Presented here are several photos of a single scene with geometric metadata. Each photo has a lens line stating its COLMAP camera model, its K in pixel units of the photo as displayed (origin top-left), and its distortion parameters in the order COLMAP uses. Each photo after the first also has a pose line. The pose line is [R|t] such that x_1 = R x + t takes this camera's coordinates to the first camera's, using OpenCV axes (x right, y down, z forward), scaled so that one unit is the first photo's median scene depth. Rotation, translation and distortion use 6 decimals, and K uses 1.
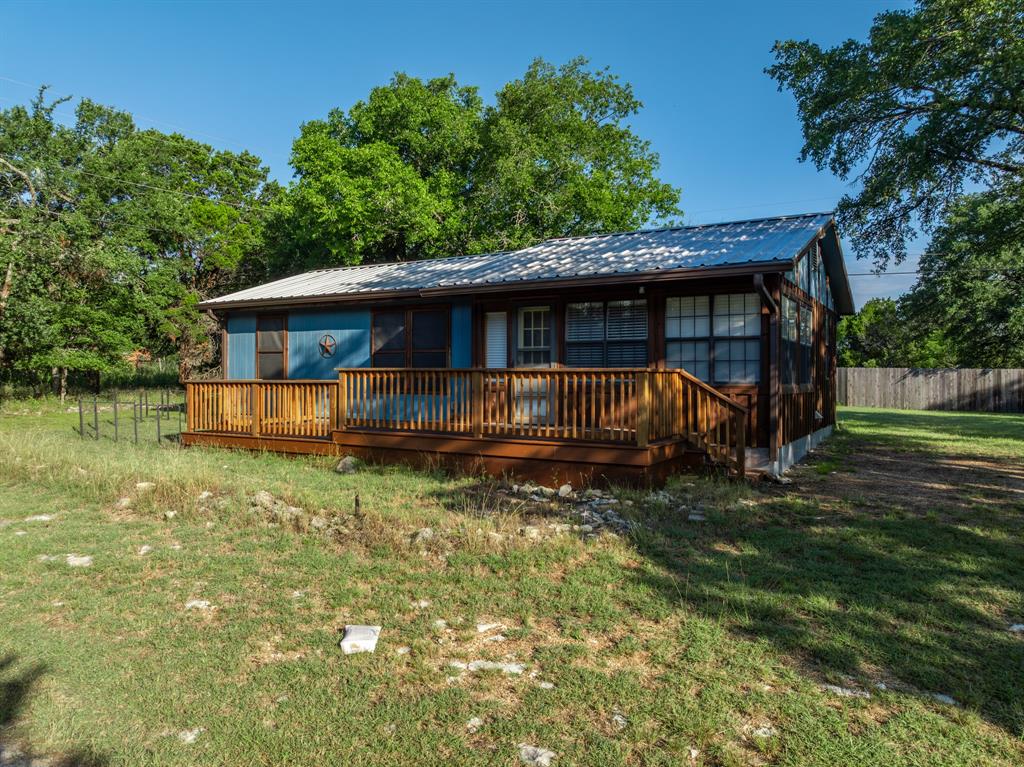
lens RADIAL K [[725.1, 0, 510.2], [0, 725.1, 380.4], [0, 0, 1]] dist [-0.037649, 0.025461]
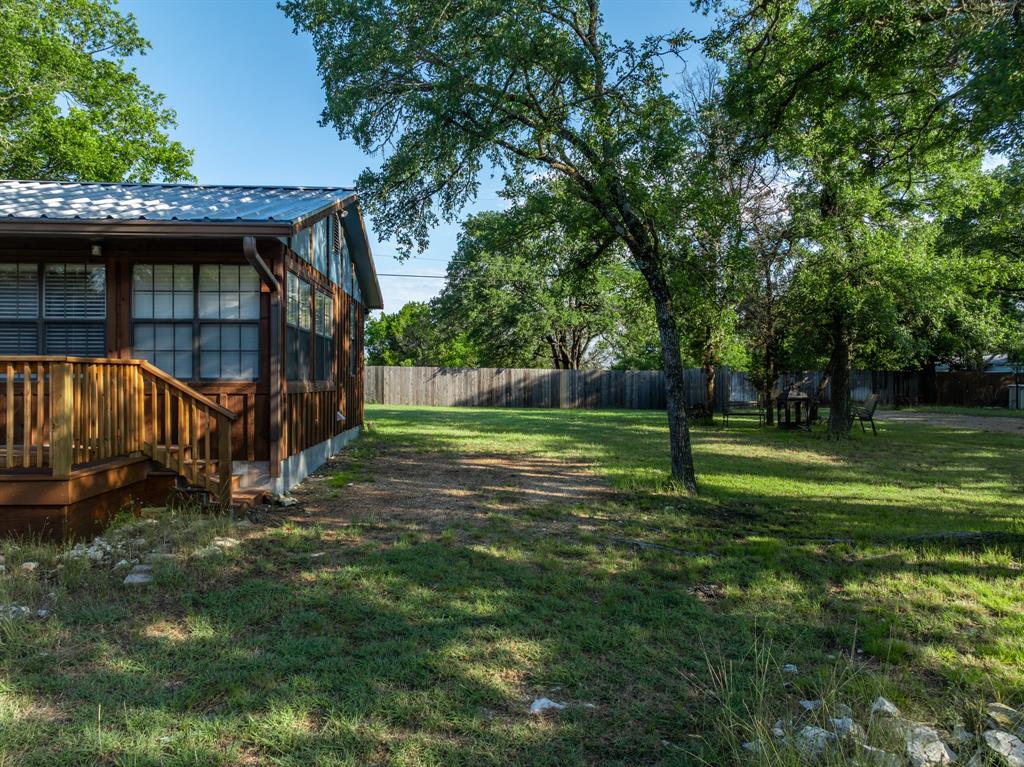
lens RADIAL K [[725.1, 0, 515.3], [0, 725.1, 381.1], [0, 0, 1]] dist [-0.037649, 0.025461]
pose [[0.820896, -0.001772, 0.571075, 0.105356], [0.000666, 0.999997, 0.002146, 0.003169], [-0.571077, -0.001381, 0.820895, 0.160707]]
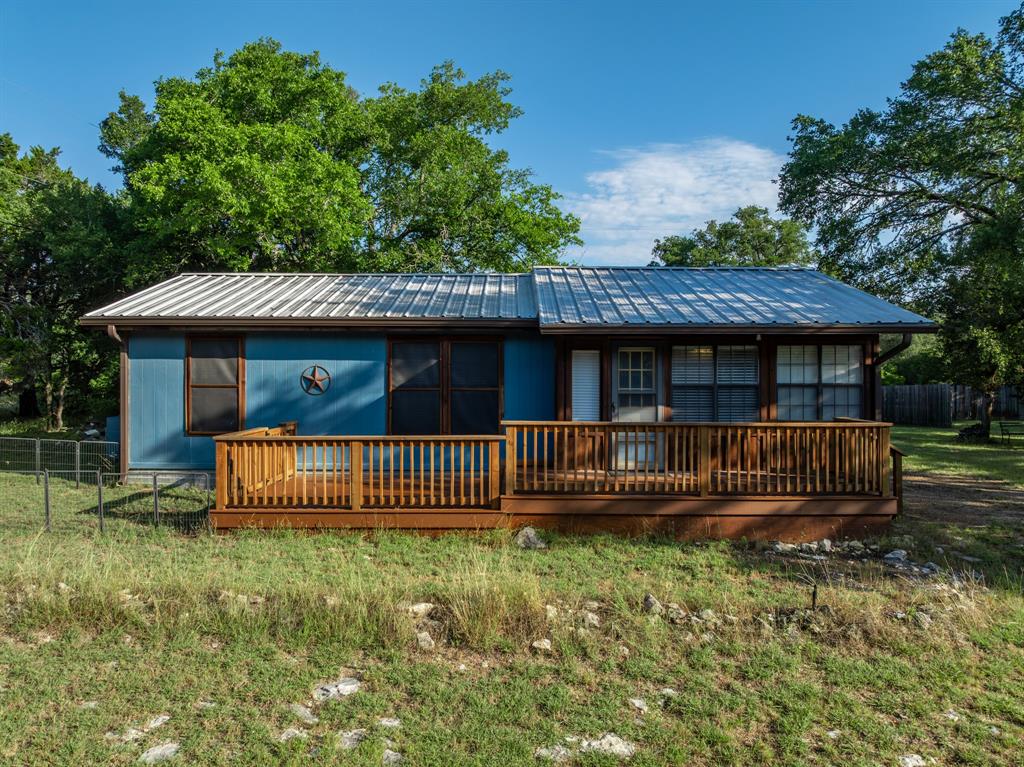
lens RADIAL K [[725.1, 0, 509.1], [0, 725.1, 382.8], [0, 0, 1]] dist [-0.037649, 0.025461]
pose [[0.864000, -0.004658, 0.503470, -0.590415], [0.003247, 0.999988, 0.003681, -0.058263], [-0.503481, -0.001546, 0.864005, 0.256115]]
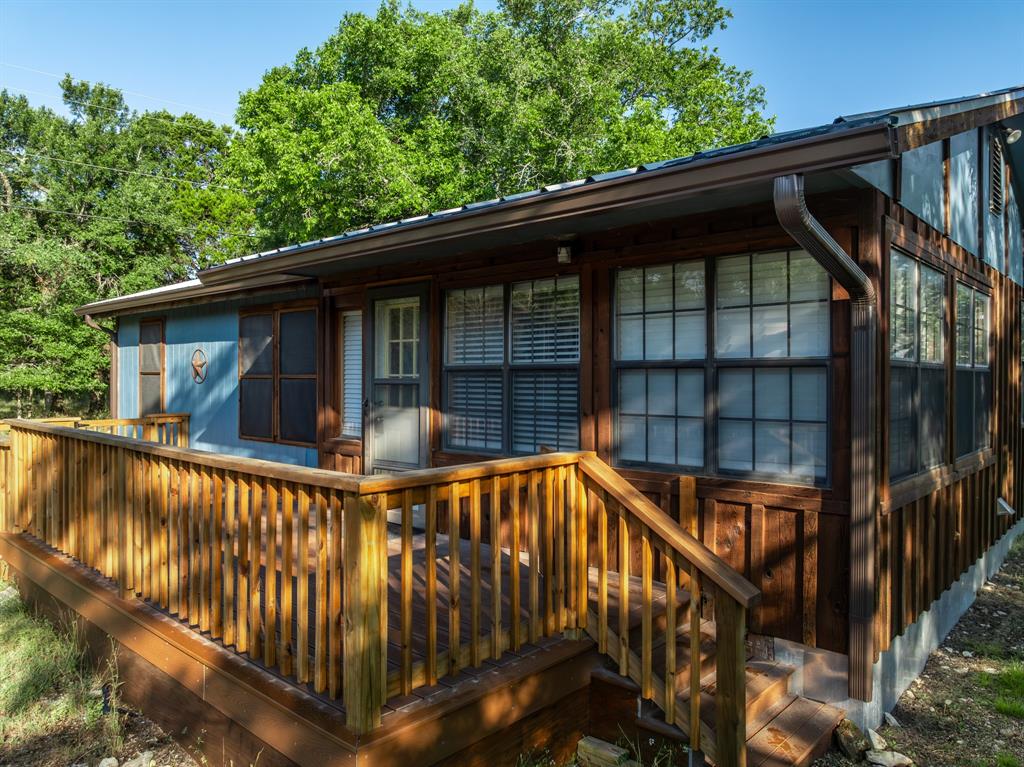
lens RADIAL K [[725.1, 0, 513.1], [0, 725.1, 381.7], [0, 0, 1]] dist [-0.037649, 0.025461]
pose [[0.978883, 0.000000, -0.204421, 0.219960], [0.000268, 0.999999, 0.001279, -0.042343], [0.204421, -0.001307, 0.978882, 0.500124]]
